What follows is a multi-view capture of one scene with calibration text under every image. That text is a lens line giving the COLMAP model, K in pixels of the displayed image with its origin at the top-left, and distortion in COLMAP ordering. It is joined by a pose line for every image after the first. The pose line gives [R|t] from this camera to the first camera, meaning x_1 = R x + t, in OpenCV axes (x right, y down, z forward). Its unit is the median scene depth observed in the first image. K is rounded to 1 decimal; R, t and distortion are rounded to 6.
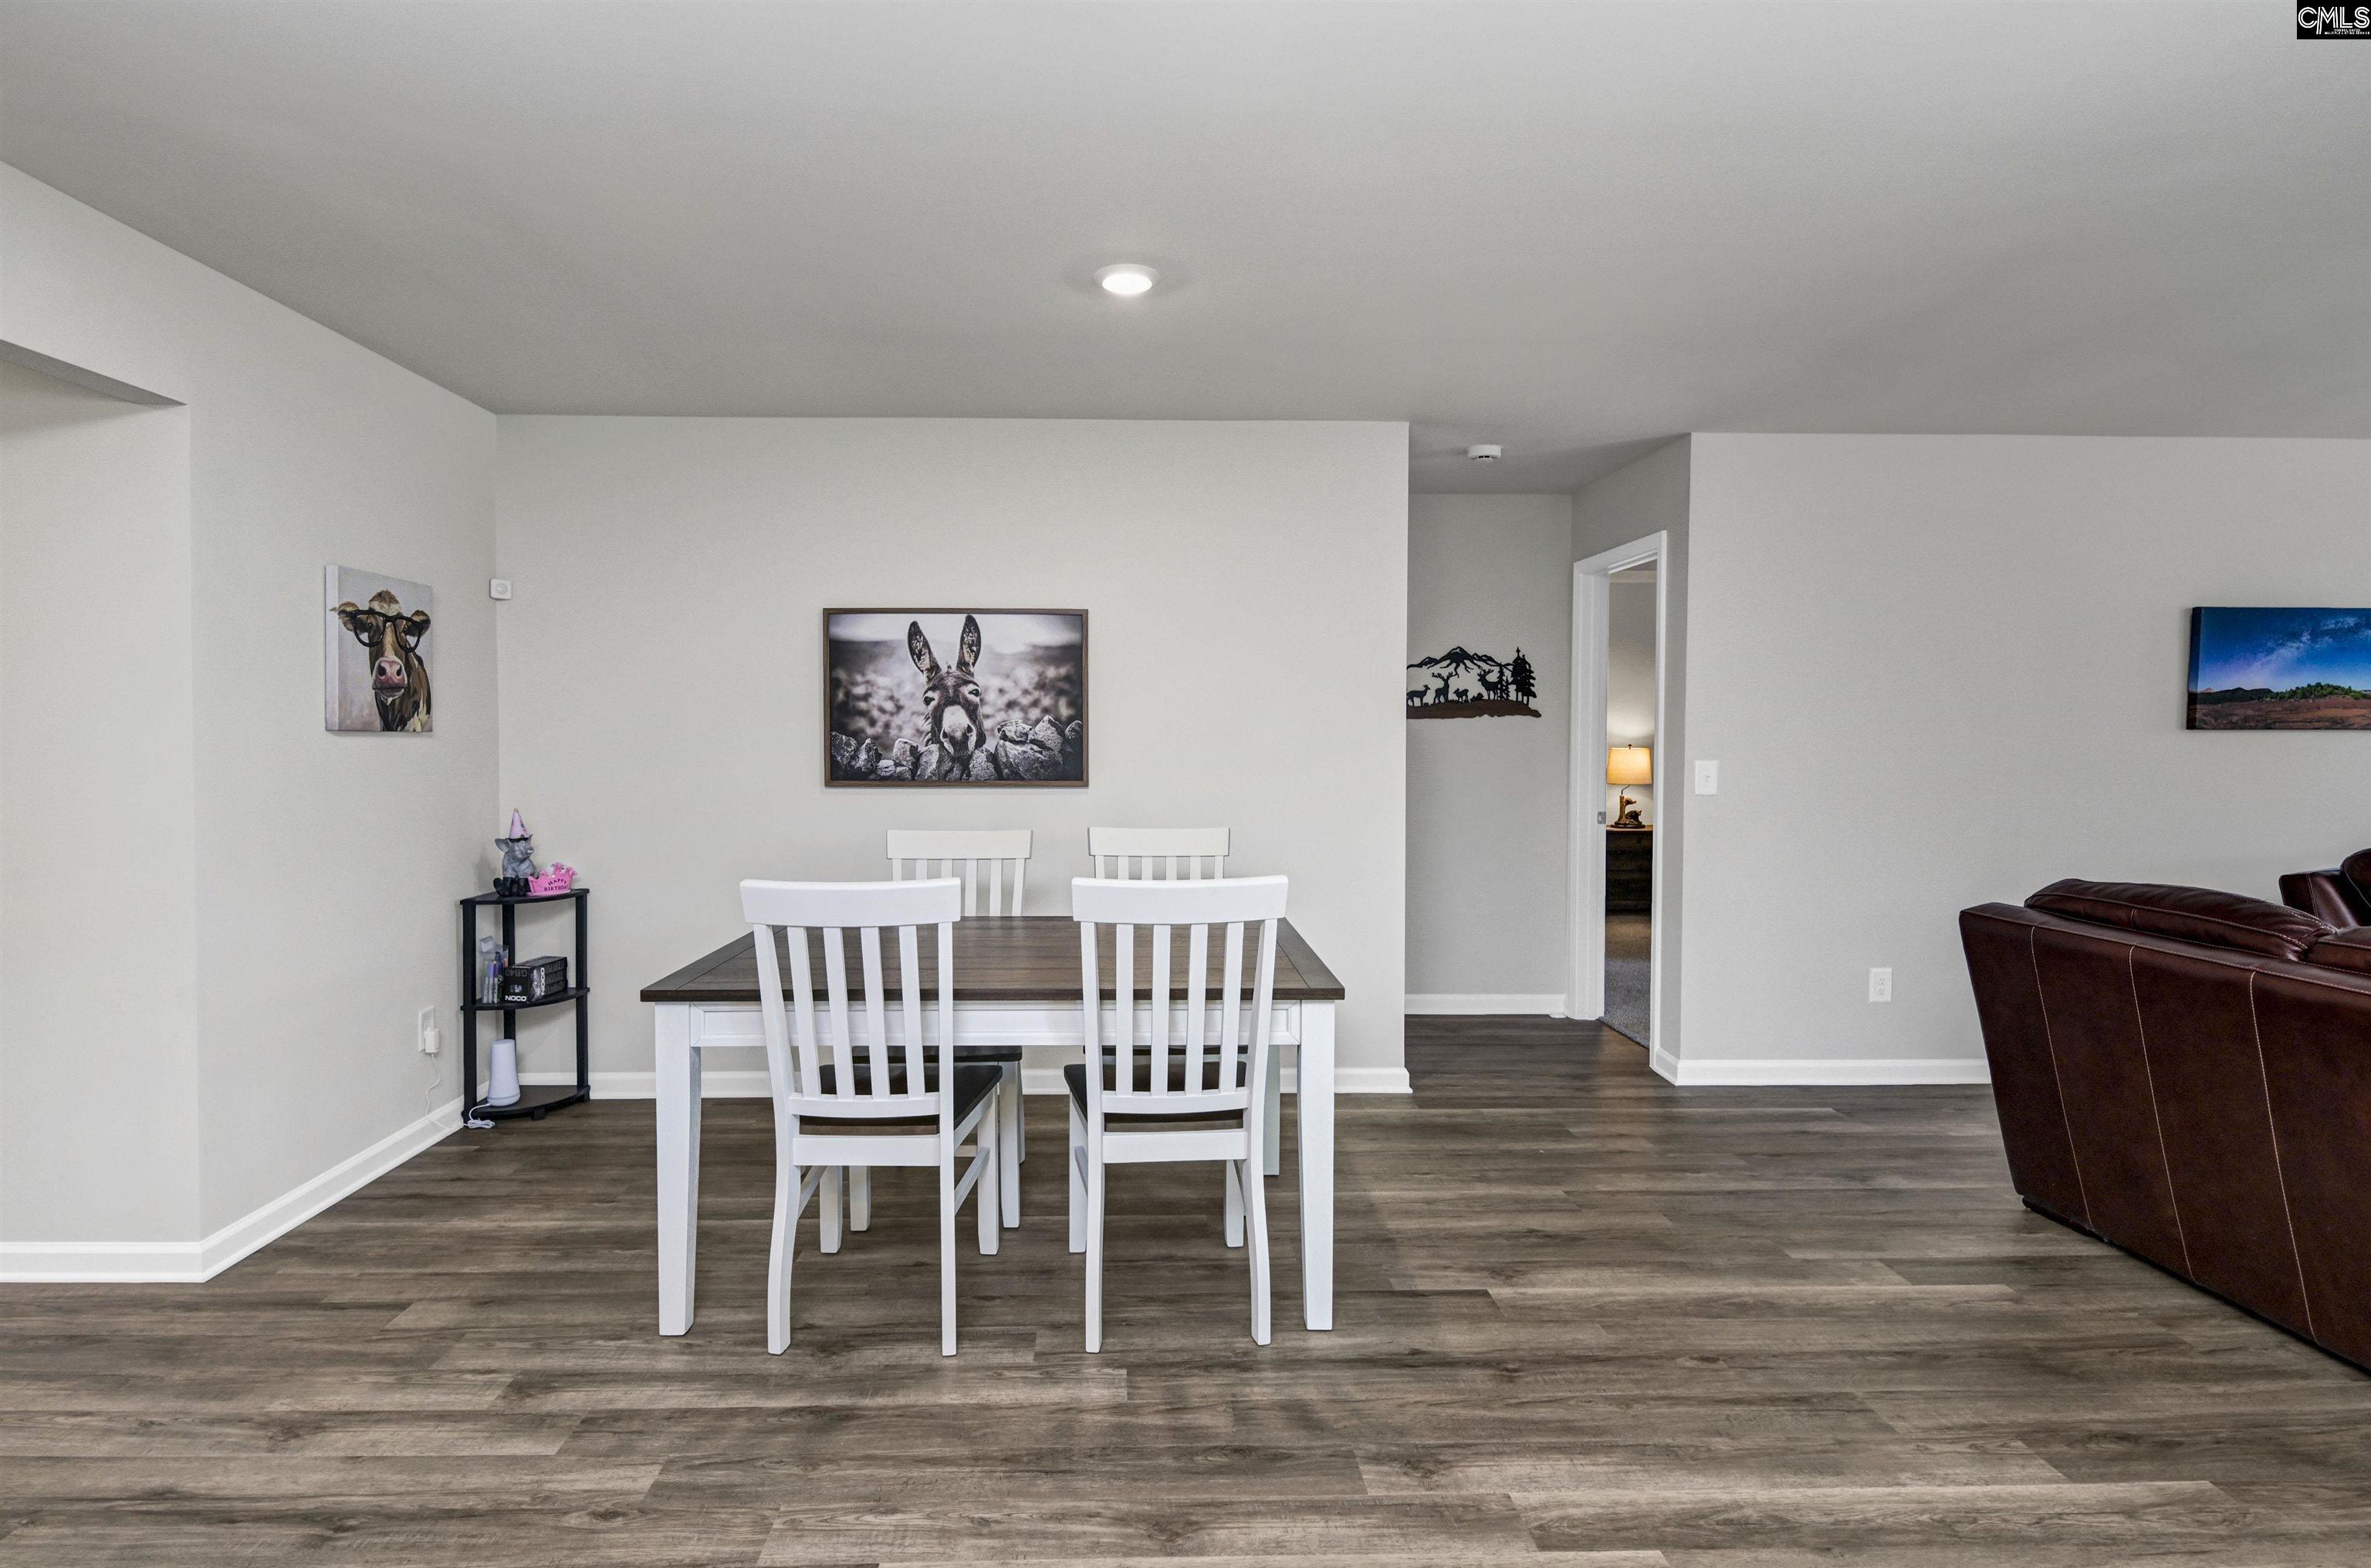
lens RADIAL K [[1216.1, 0, 1140.2], [0, 1216.1, 749.0], [0, 0, 1]] dist [0.001391, -0.006813]
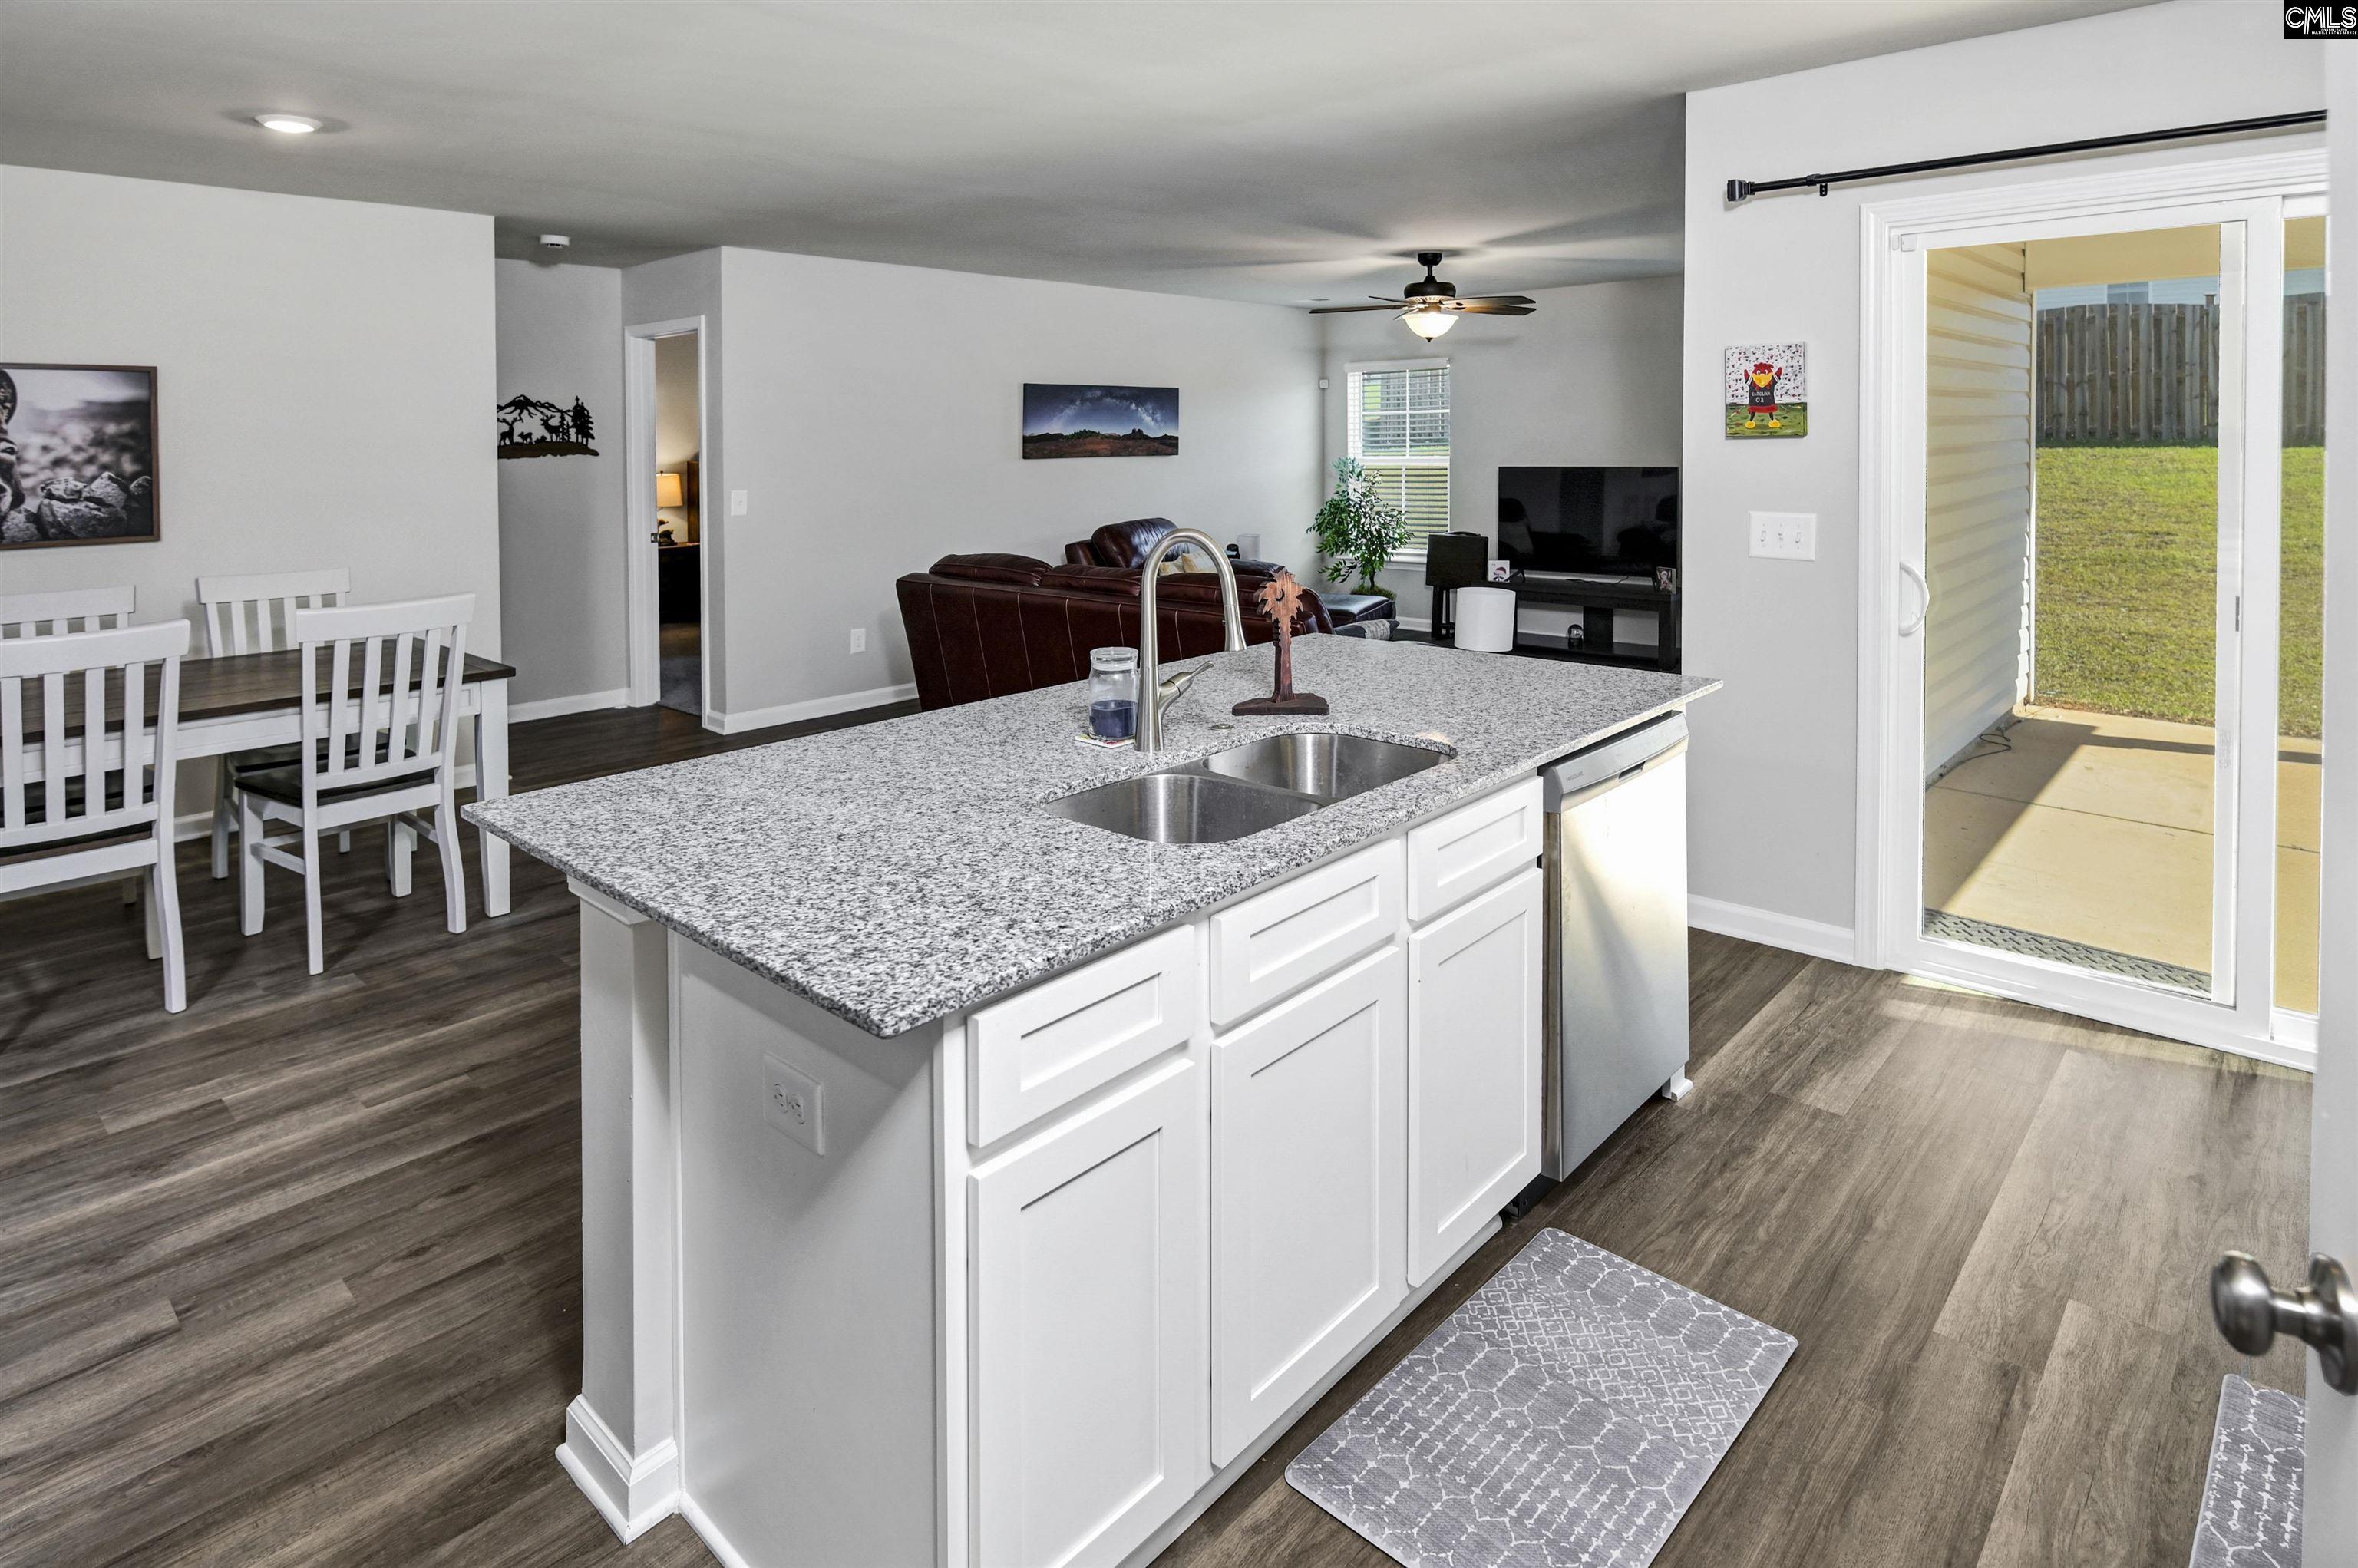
lens RADIAL K [[1281.6, 0, 1204.4], [0, 1281.6, 445.0], [0, 0, 1]] dist [-0.007021, -0.000879]
pose [[0.694676, -0.015719, 0.719151, -0.202097], [0.025391, 0.999674, -0.002676, -0.024337], [-0.718874, 0.020119, 0.694849, -0.368383]]
